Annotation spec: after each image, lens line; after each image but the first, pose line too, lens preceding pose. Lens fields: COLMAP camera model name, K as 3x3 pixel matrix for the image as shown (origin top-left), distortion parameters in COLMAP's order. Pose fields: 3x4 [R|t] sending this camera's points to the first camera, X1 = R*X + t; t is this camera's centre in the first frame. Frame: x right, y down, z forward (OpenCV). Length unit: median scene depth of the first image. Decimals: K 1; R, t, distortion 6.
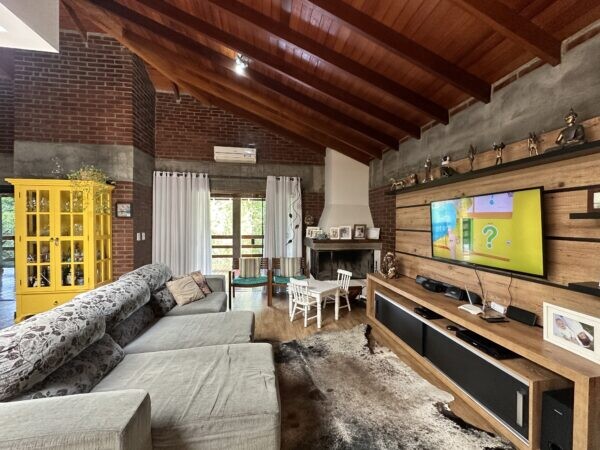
lens RADIAL K [[242.1, 0, 300.0], [0, 242.1, 225.0], [0, 0, 1]] dist [0.008574, 0.000247]
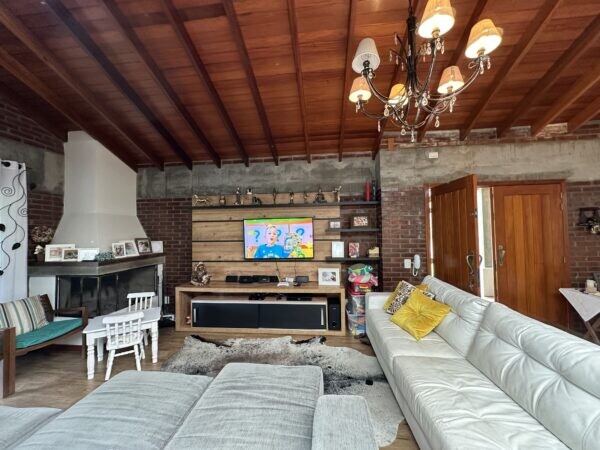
lens RADIAL K [[242.1, 0, 300.0], [0, 242.1, 225.0], [0, 0, 1]] dist [0.008574, 0.000247]
pose [[0.264647, 0.015238, 0.964225, -0.610877], [0.026243, 0.999391, -0.022996, -0.019577], [-0.963988, 0.031391, 0.264086, 0.277949]]
